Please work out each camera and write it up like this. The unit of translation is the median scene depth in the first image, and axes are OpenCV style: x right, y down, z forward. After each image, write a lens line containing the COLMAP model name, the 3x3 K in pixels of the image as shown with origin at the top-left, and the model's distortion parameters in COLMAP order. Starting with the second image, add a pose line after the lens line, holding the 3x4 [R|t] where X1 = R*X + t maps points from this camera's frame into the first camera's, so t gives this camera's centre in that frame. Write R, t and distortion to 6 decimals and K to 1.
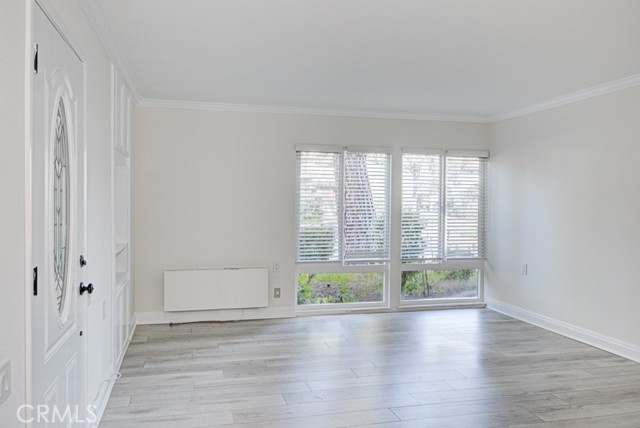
lens RADIAL K [[510.8, 0, 322.1], [0, 510.8, 210.6], [0, 0, 1]] dist [-0.003438, -0.000559]
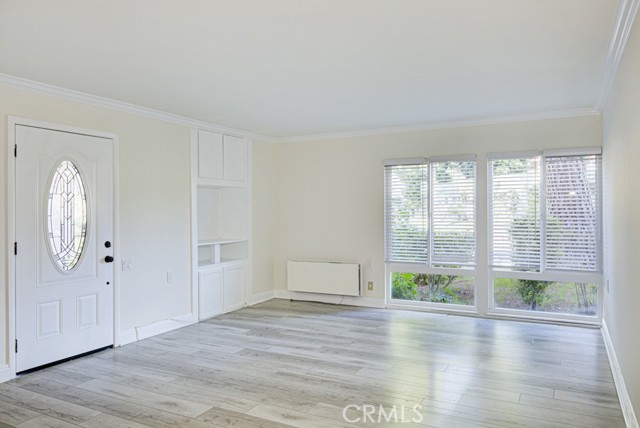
lens RADIAL K [[462.0, 0, 318.5], [0, 462.0, 216.7], [0, 0, 1]] dist [0.005907, 0.001275]
pose [[0.751907, -0.003397, -0.659260, 0.552239], [0.001738, 0.999993, -0.003171, 0.002610], [0.659267, 0.001238, 0.751908, 0.110706]]
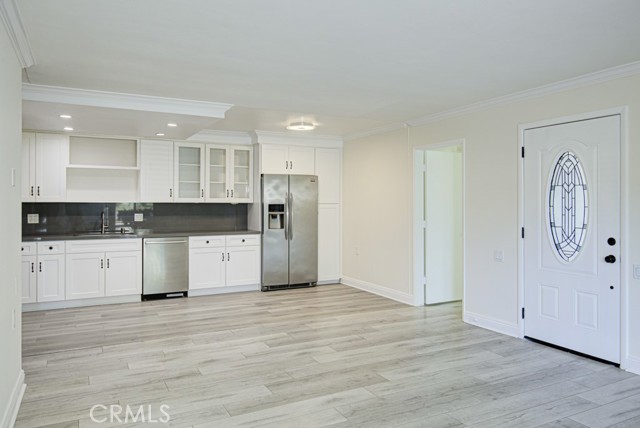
lens RADIAL K [[462.0, 0, 315.3], [0, 462.0, 201.1], [0, 0, 1]] dist [0.005907, 0.001275]
pose [[-0.971872, -0.004782, -0.235461, 0.339670], [-0.005785, 0.999977, 0.003572, -0.010568], [0.235438, 0.004834, -0.971877, 0.986805]]
